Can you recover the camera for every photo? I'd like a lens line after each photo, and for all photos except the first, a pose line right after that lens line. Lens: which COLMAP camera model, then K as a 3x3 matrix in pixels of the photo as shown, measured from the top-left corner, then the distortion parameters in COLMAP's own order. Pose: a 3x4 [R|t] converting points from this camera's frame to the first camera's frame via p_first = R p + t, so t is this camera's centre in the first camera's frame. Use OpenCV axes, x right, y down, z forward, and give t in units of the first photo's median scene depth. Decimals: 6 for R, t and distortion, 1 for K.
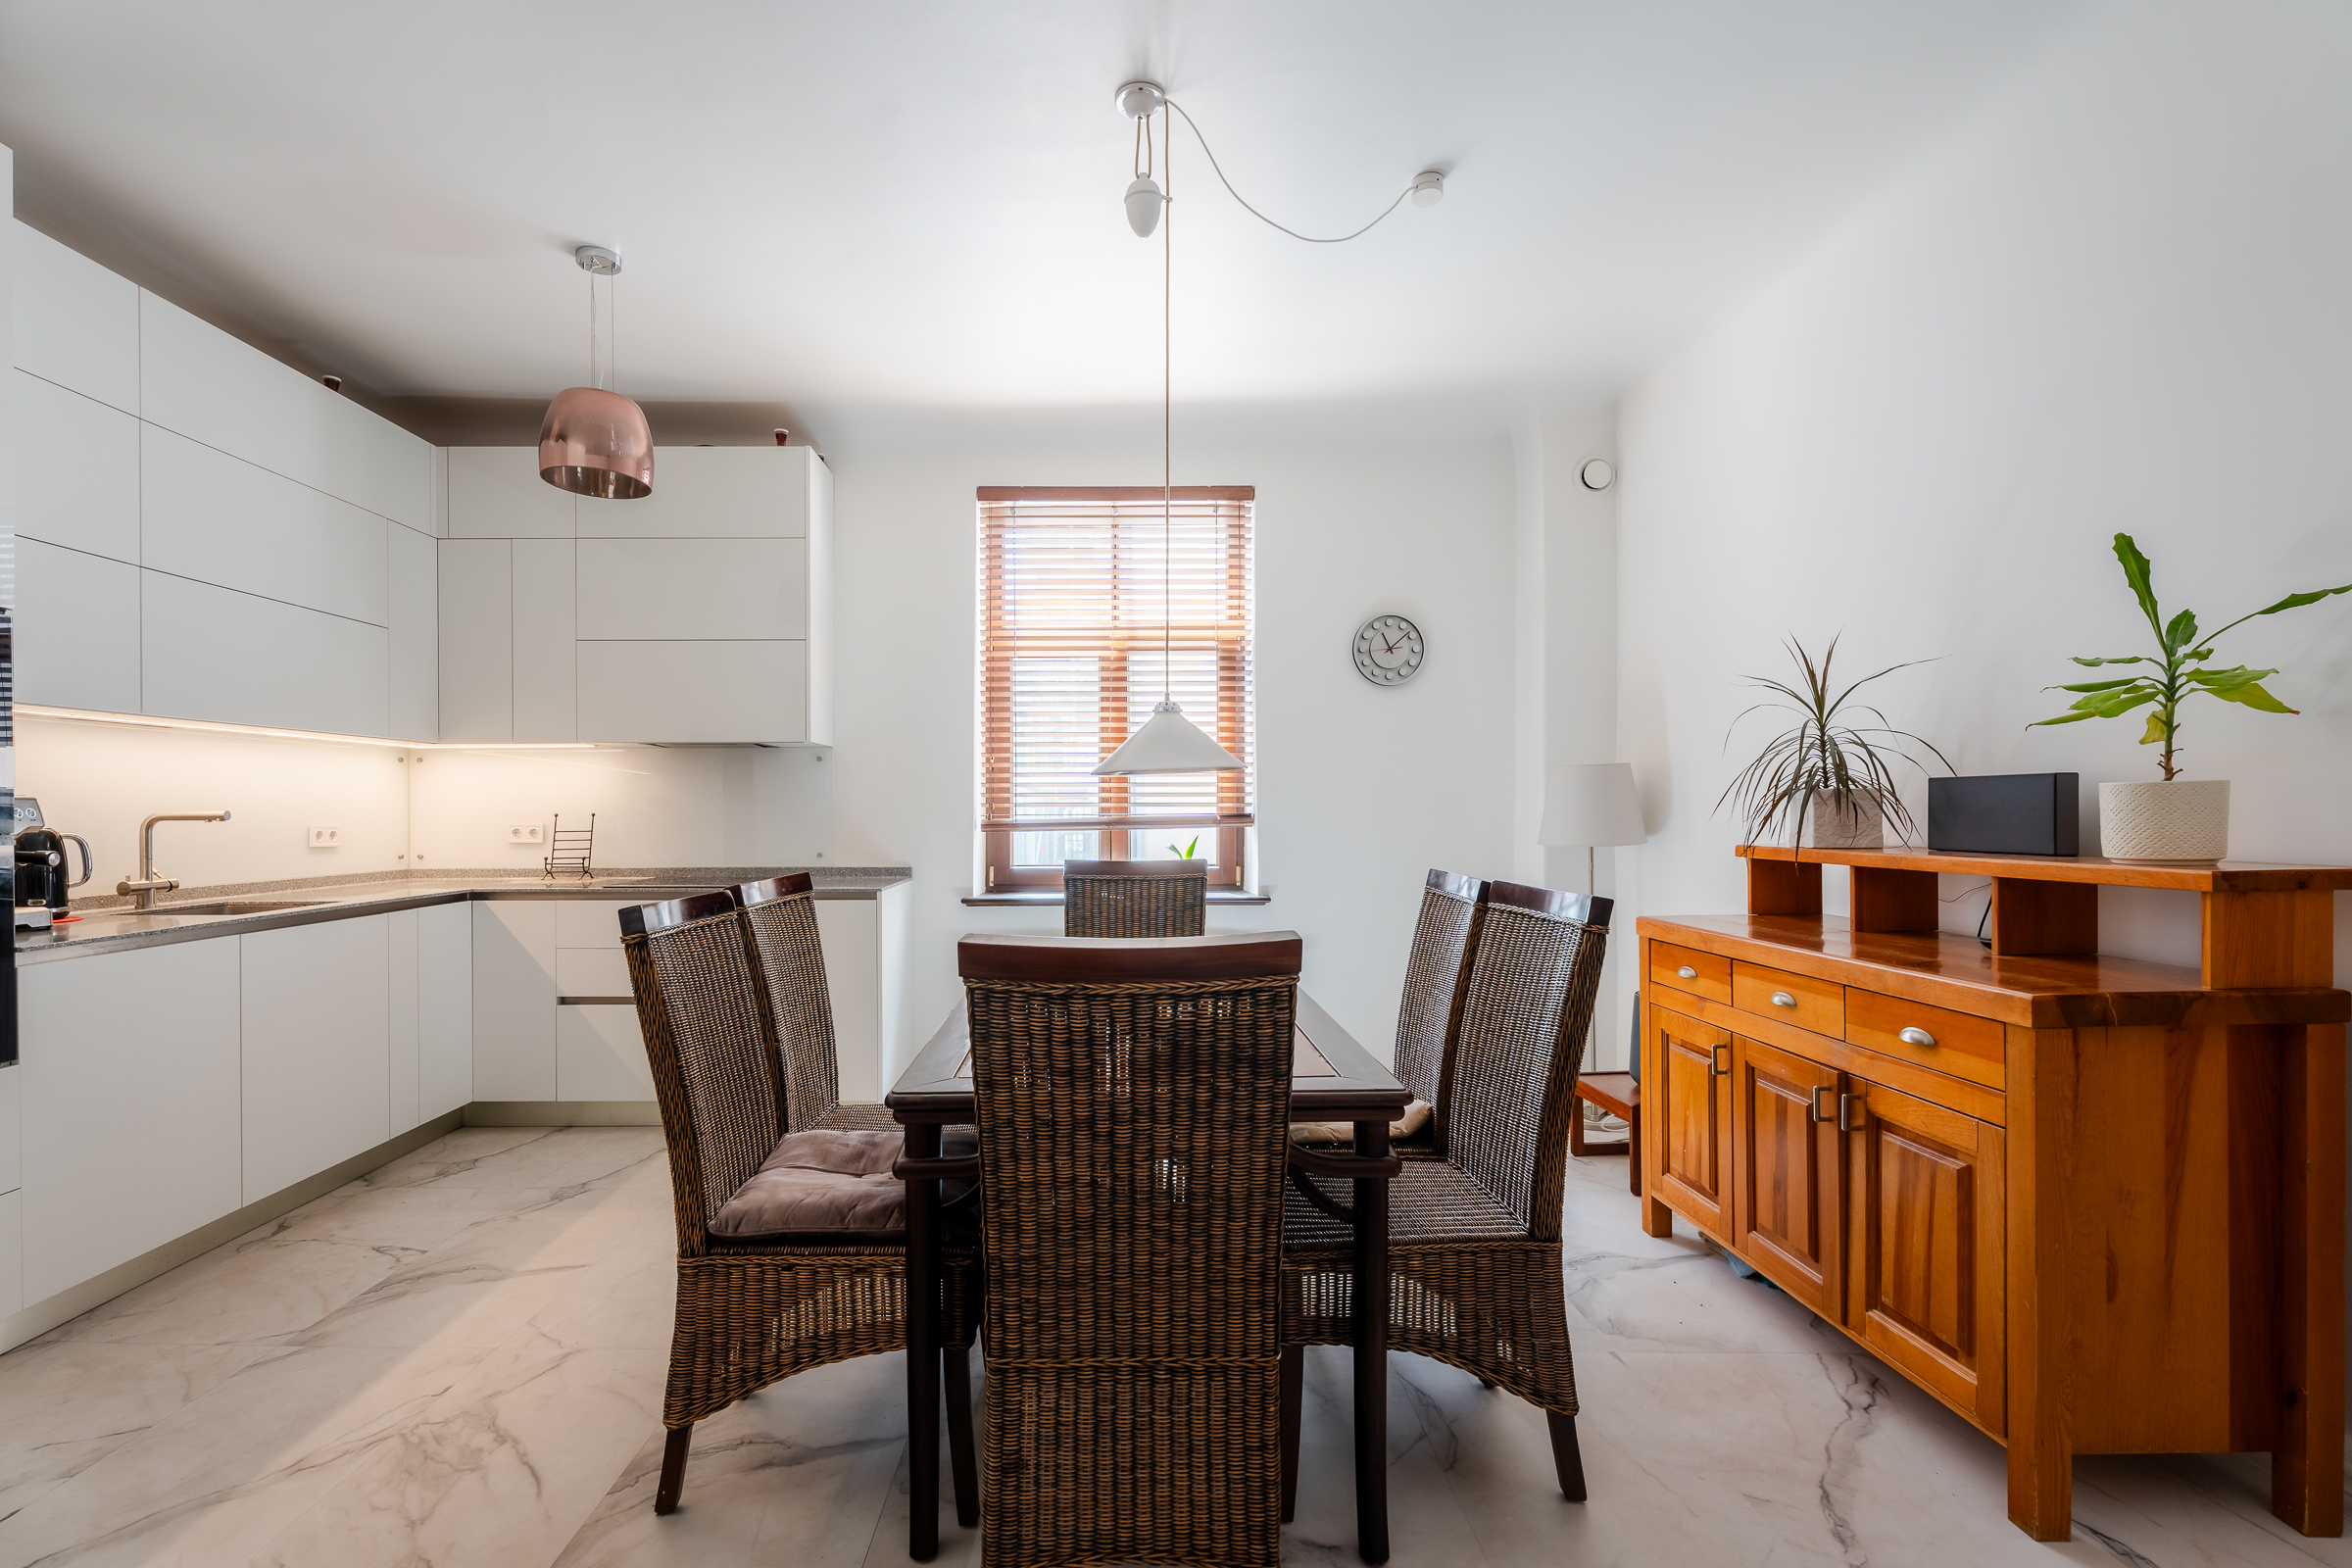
lens RADIAL K [[1047.6, 0, 1085.1], [0, 1047.6, 822.3], [0, 0, 1]] dist [0.005046, -0.002237]
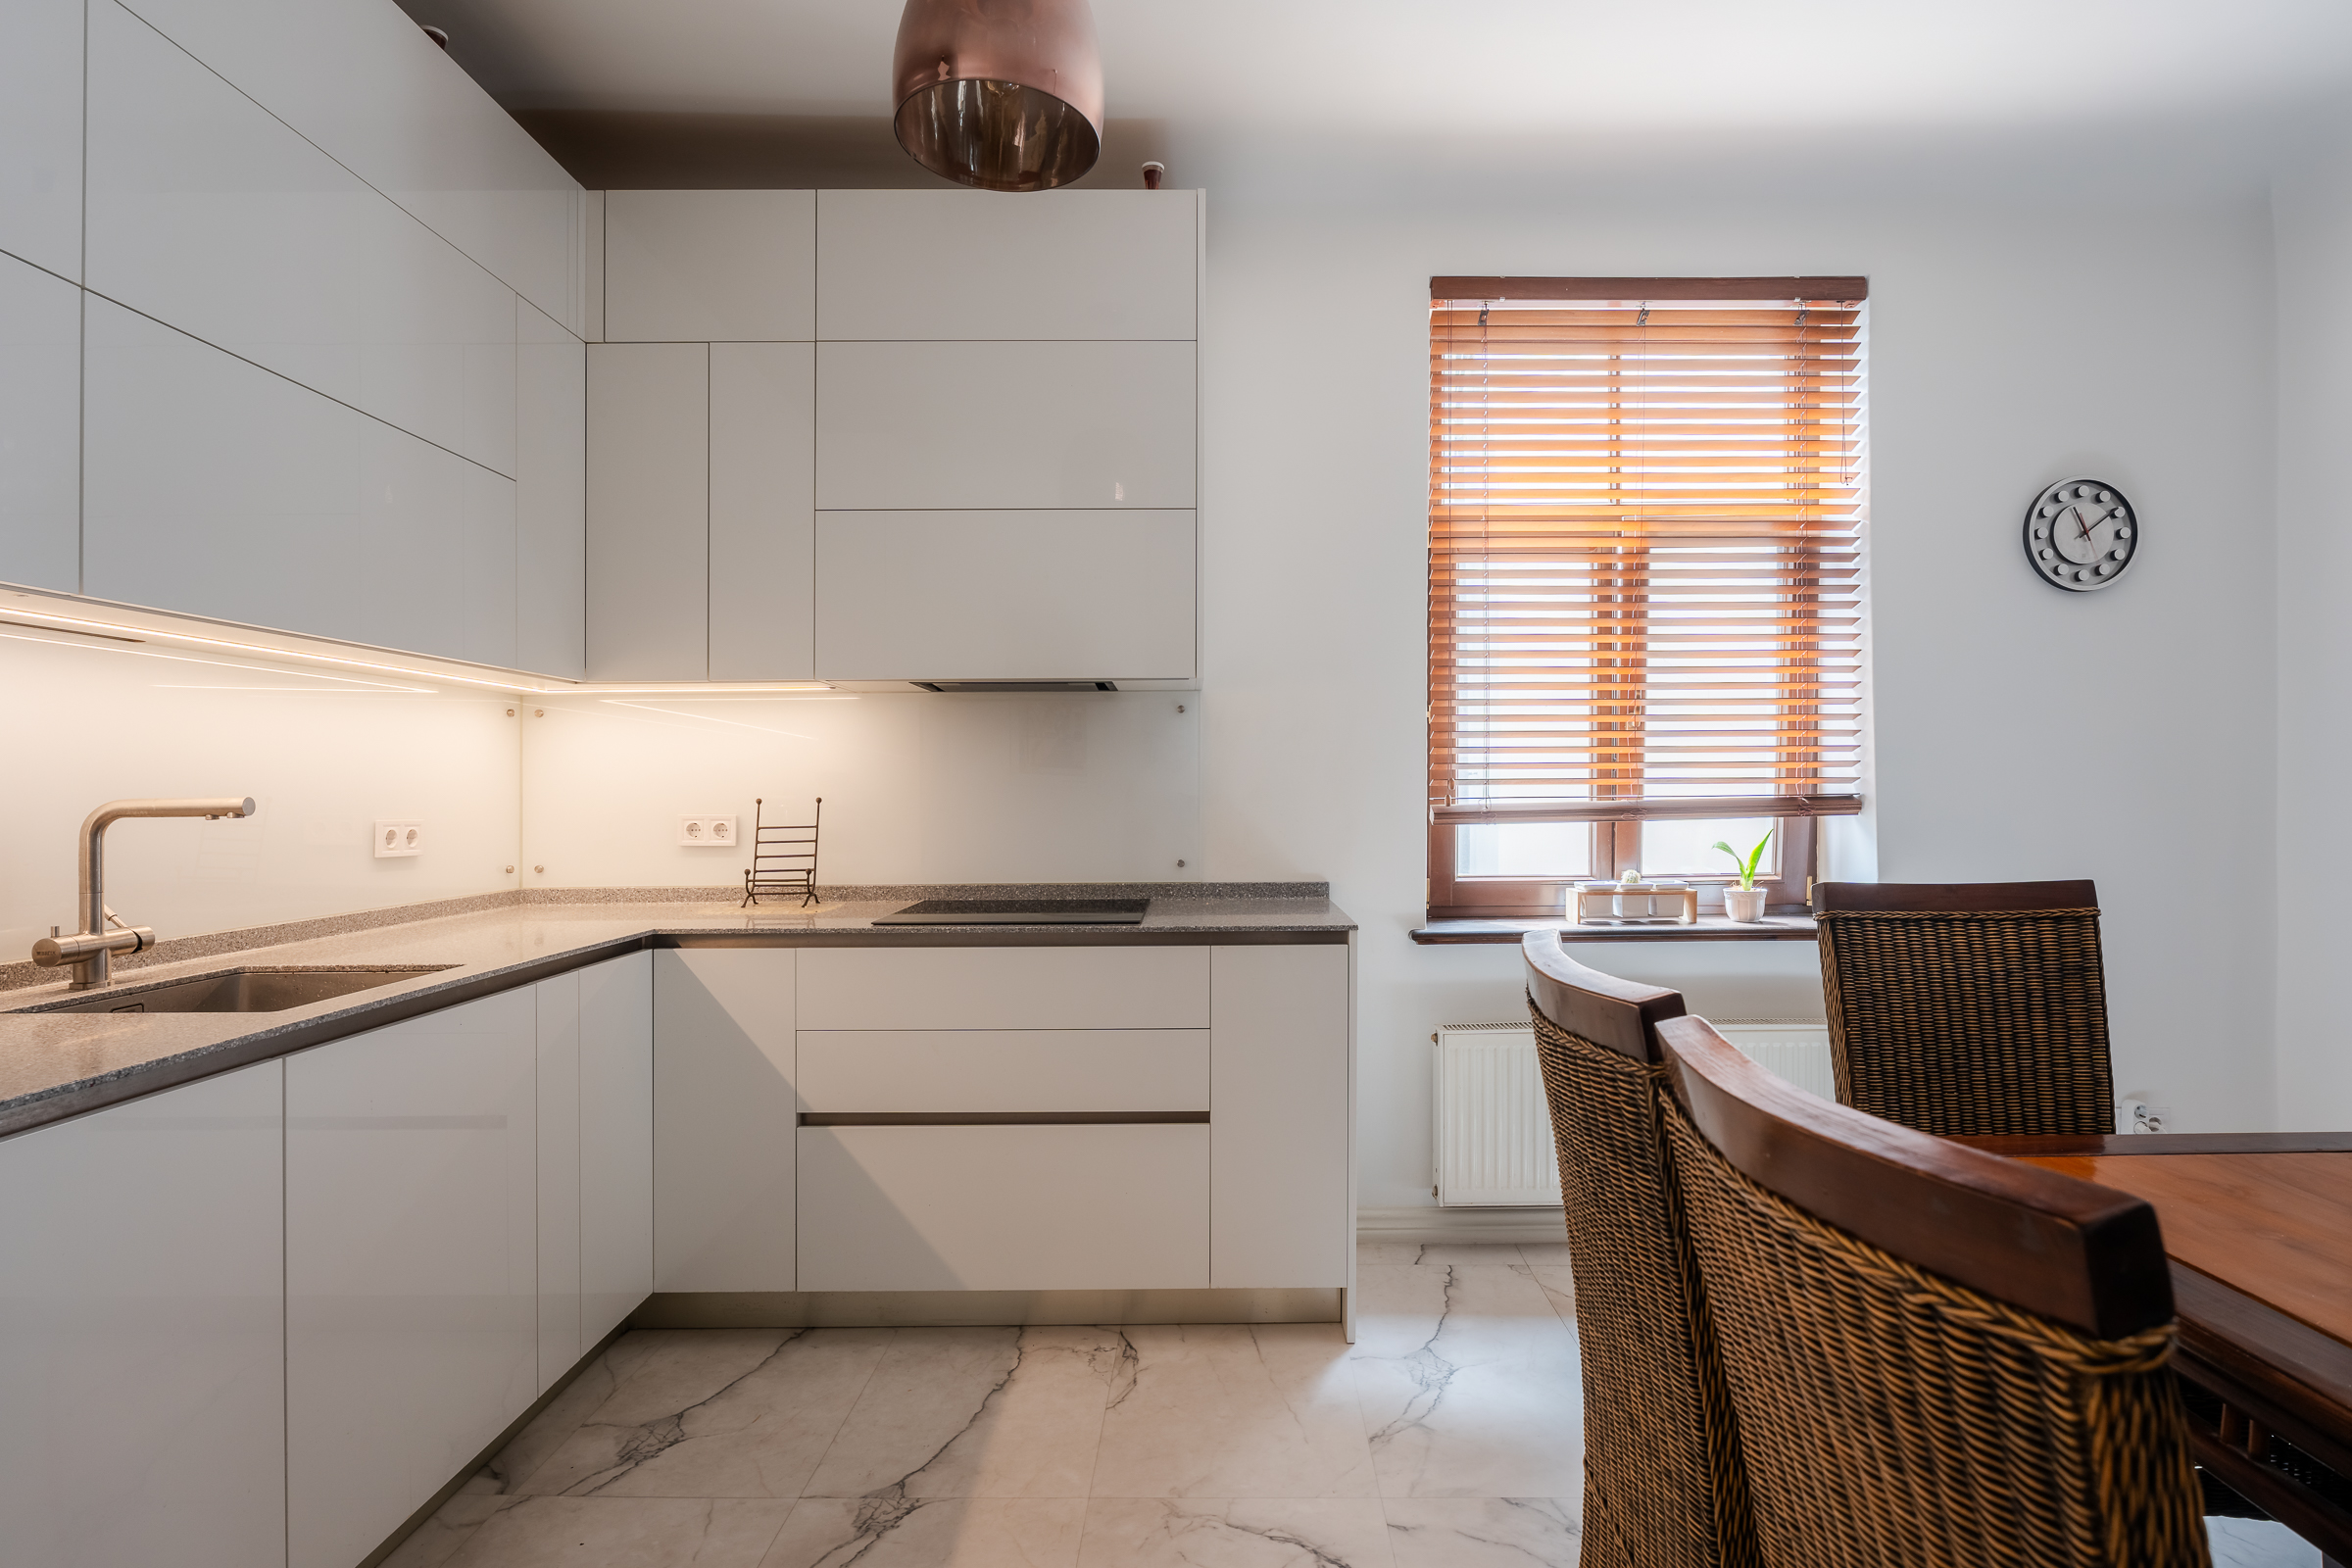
lens RADIAL K [[1179.0, 0, 1172.7], [0, 1179.0, 788.8], [0, 0, 1]] dist [-0.007948, 0.002681]
pose [[0.999928, -0.002847, 0.011649, -0.271383], [0.002966, 0.999944, -0.010189, -0.006289], [-0.011619, 0.010223, 0.999880, 0.306233]]
